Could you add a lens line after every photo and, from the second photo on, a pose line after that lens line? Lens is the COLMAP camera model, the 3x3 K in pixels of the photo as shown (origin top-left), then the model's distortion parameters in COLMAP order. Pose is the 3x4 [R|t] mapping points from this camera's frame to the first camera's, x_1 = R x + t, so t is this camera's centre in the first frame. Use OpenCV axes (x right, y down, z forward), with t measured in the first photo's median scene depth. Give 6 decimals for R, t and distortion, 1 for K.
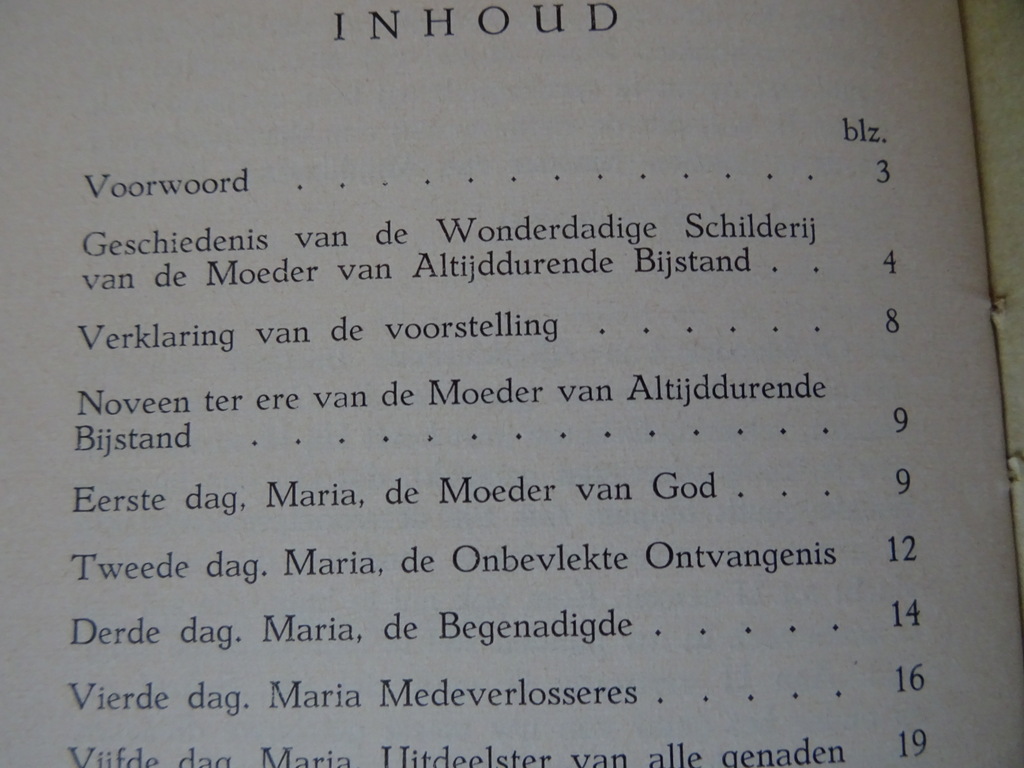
lens RADIAL K [[723.8, 0, 519.4], [0, 723.8, 386.3], [0, 0, 1]] dist [0.010537, -0.039594]
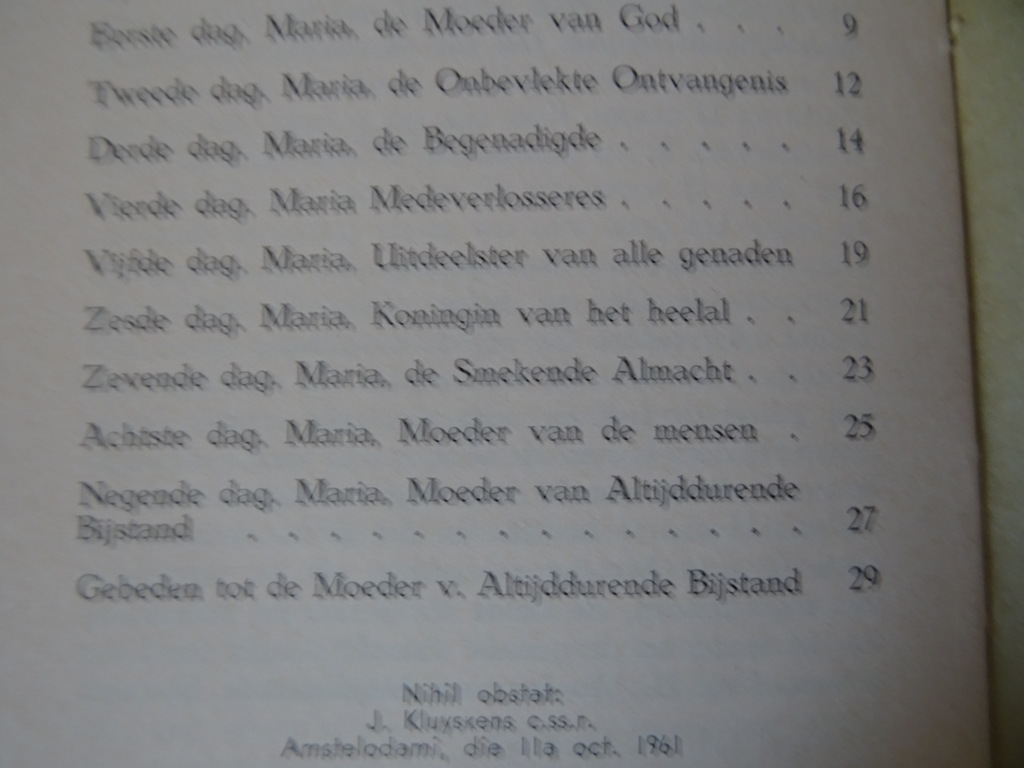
lens RADIAL K [[723.8, 0, 520.1], [0, 723.8, 375.9], [0, 0, 1]] dist [0.010537, -0.039594]
pose [[0.999999, 0.001216, 0.000642, 0.033440], [-0.001247, 0.998683, 0.051281, 0.629605], [-0.000579, -0.051282, 0.998684, -0.117514]]
